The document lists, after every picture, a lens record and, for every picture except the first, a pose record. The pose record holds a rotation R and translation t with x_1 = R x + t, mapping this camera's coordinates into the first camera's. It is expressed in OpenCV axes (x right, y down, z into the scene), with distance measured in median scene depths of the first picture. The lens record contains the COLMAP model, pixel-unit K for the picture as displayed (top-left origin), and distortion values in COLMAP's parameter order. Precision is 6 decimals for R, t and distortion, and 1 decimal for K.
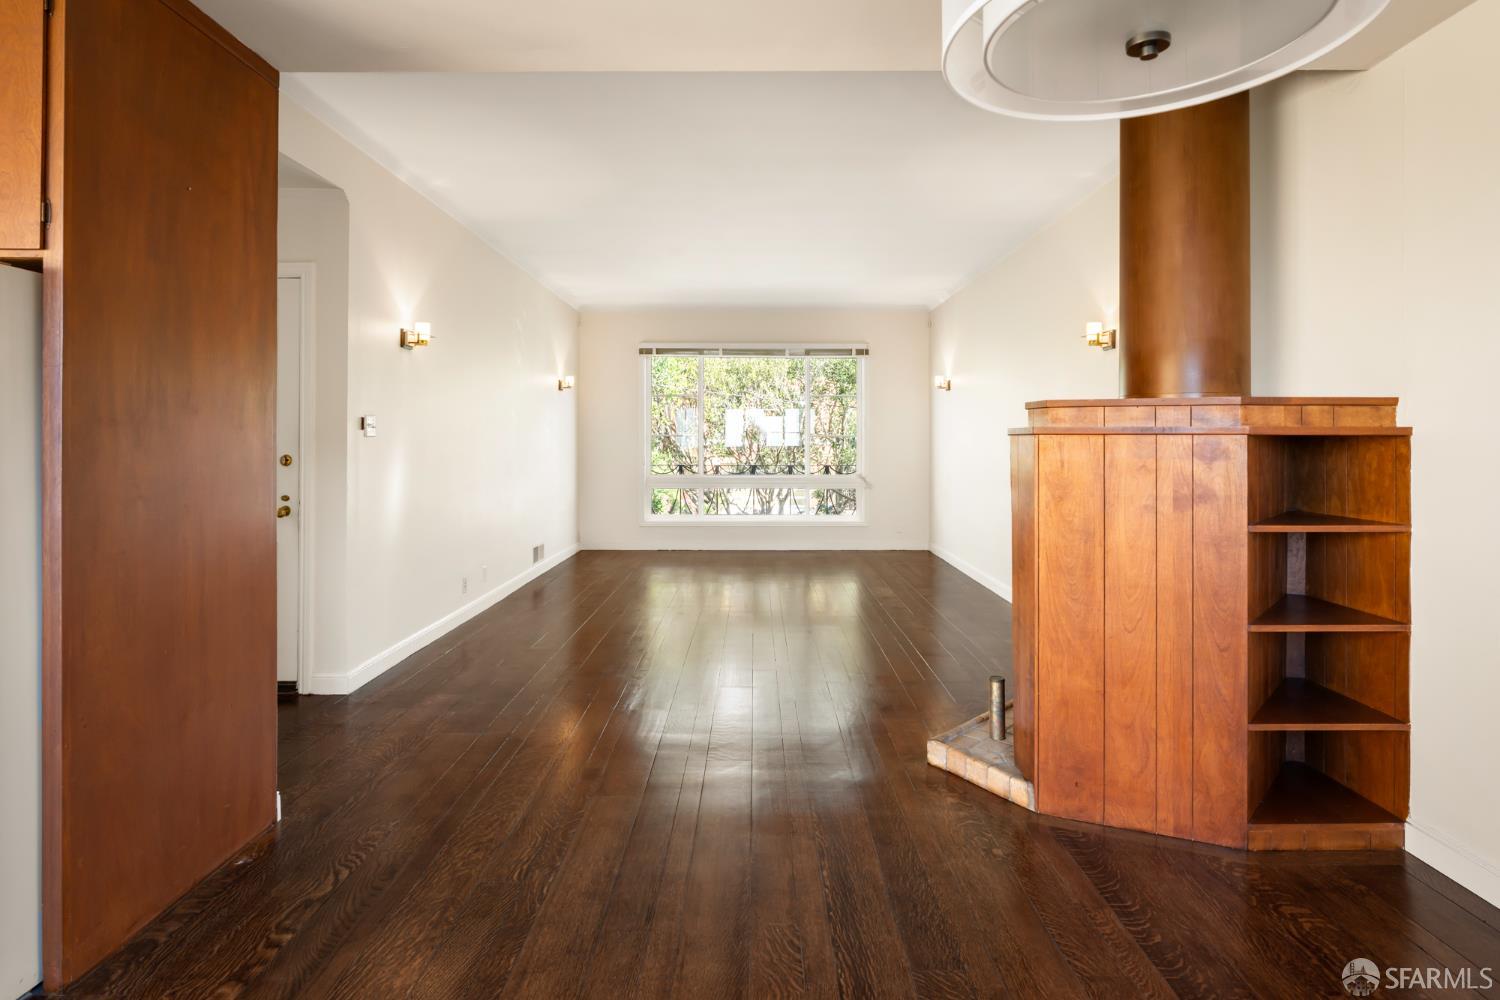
lens RADIAL K [[791.6, 0, 754.5], [0, 791.6, 439.6], [0, 0, 1]] dist [-0.004393, 0.002873]
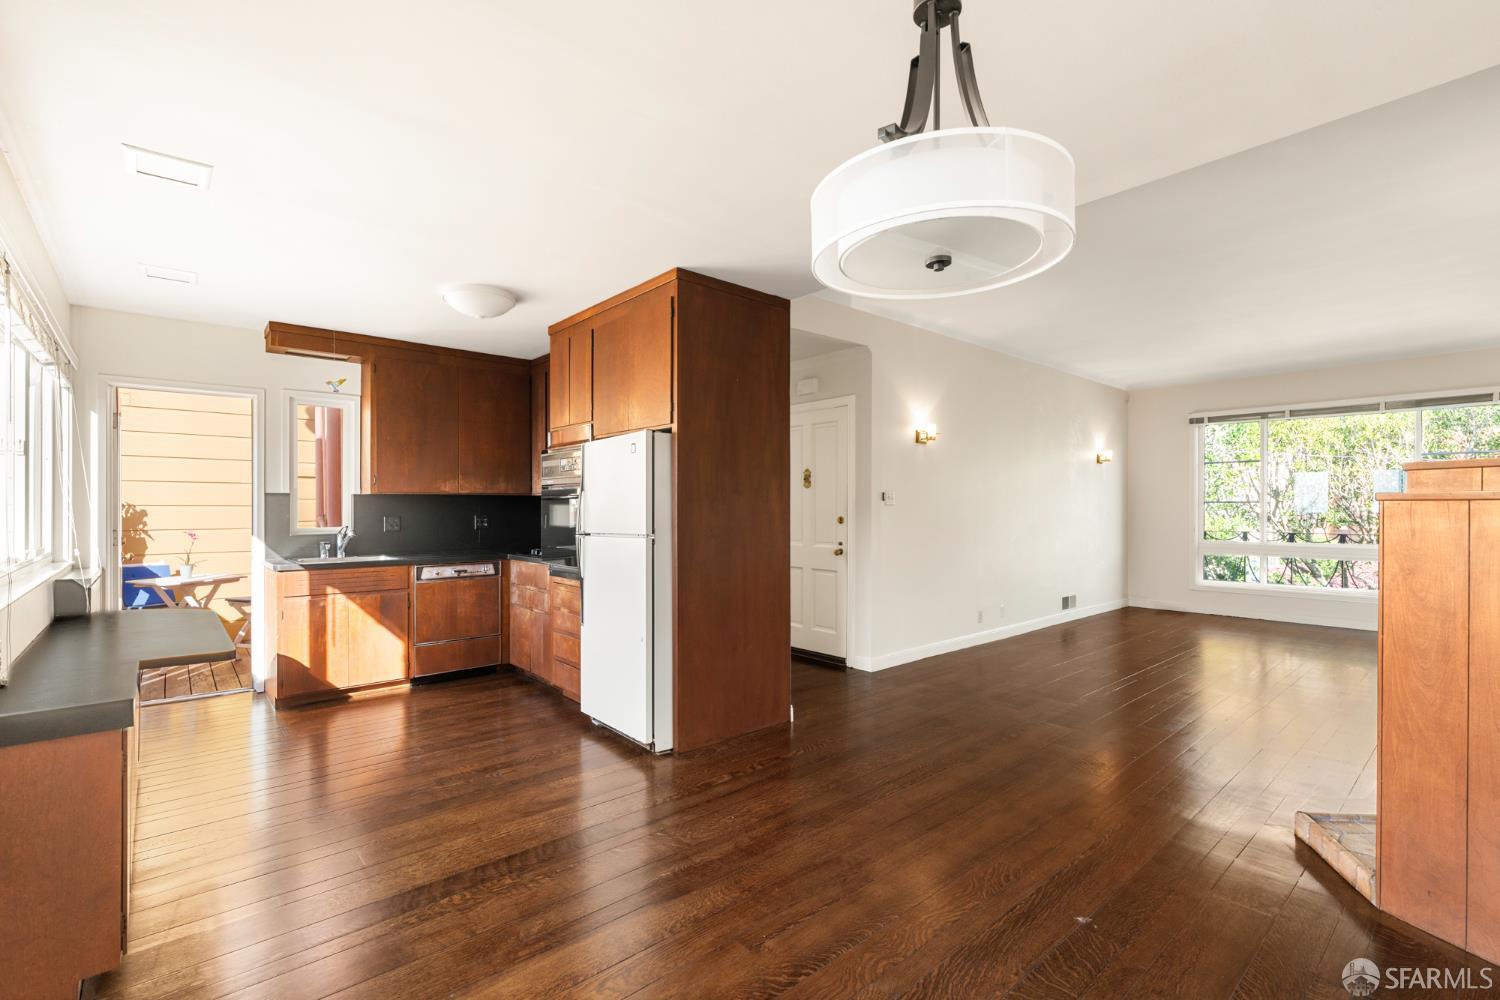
lens RADIAL K [[674.9, 0, 754.3], [0, 674.9, 515.7], [0, 0, 1]] dist [0.001171, 0.003468]
pose [[0.667139, 0.007367, -0.744897, 0.318417], [0.002828, 0.999919, 0.012422, -0.000466], [0.744928, -0.010394, 0.667064, -0.049562]]
